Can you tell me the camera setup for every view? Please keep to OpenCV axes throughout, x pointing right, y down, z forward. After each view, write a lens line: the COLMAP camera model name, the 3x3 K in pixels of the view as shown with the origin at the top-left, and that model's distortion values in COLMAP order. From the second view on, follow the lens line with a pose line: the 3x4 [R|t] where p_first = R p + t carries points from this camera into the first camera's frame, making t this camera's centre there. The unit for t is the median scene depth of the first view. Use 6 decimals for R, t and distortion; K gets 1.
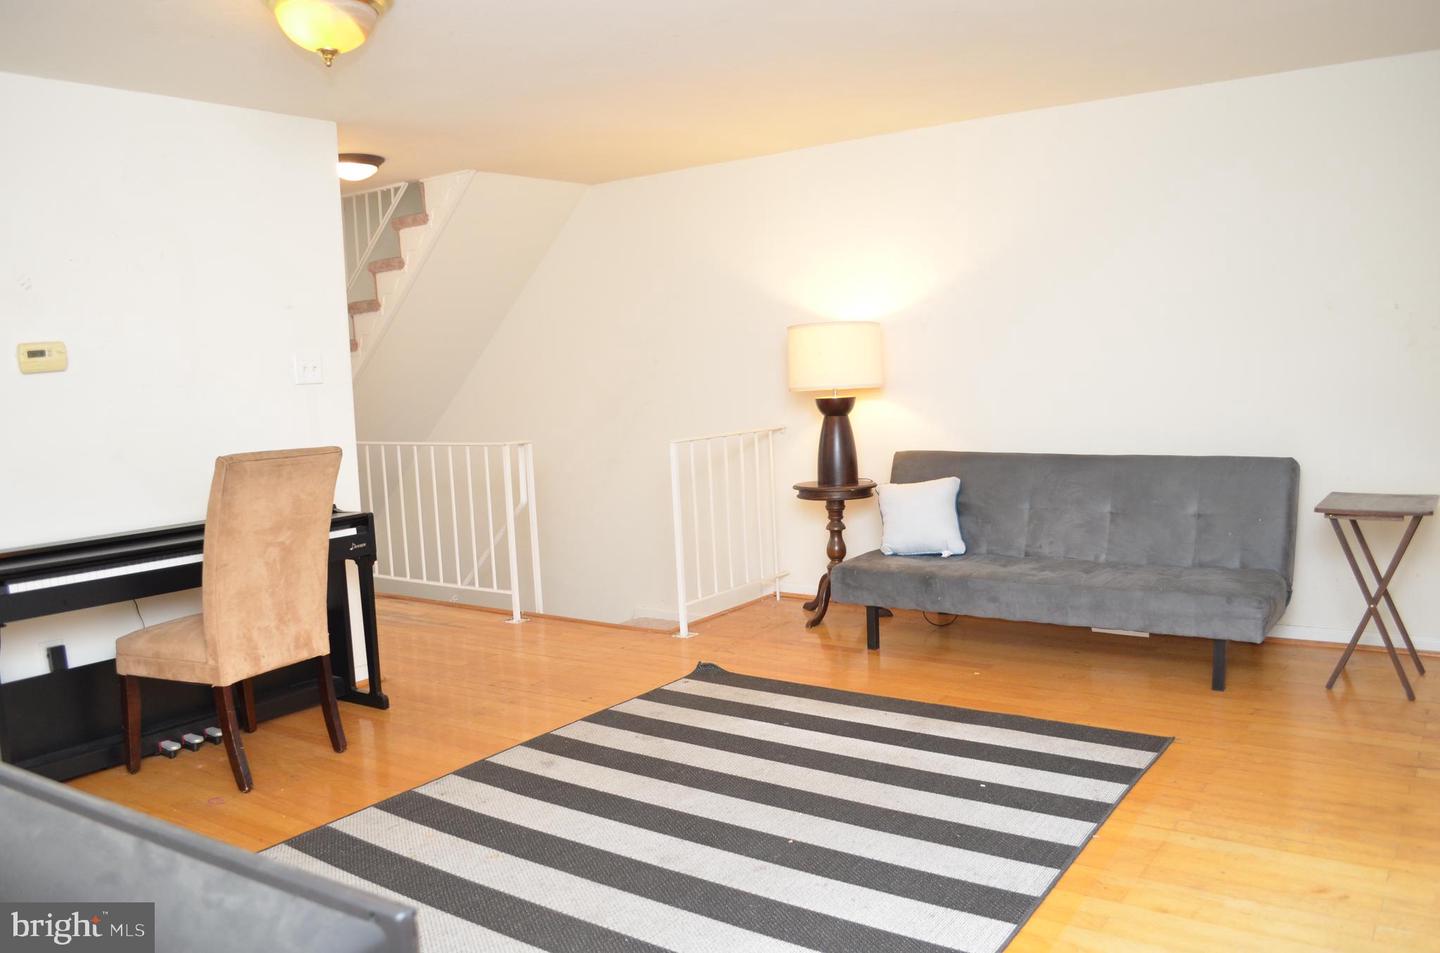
lens RADIAL K [[1133.8, 0, 720.0], [0, 1133.8, 476.5], [0, 0, 1]] dist [-0.066915, -0.050317]
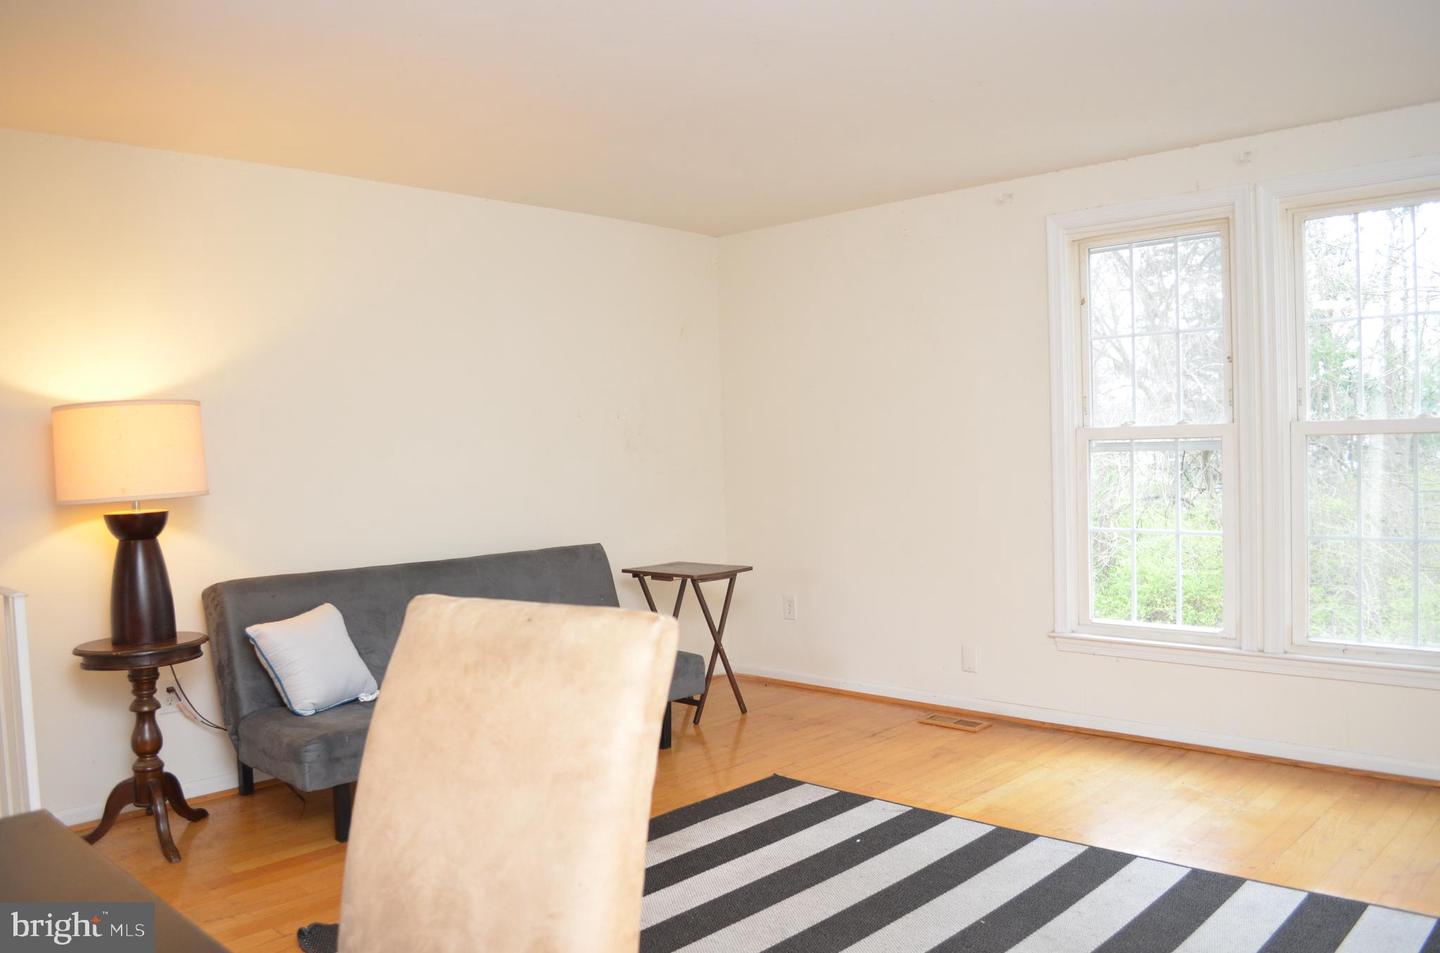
lens RADIAL K [[1133.8, 0, 720.0], [0, 1133.8, 476.5], [0, 0, 1]] dist [-0.066915, -0.050317]
pose [[0.128267, 0.006144, 0.991721, -0.632567], [0.115952, 0.993030, -0.021149, -0.045601], [-0.984938, 0.117705, 0.126661, 0.715270]]
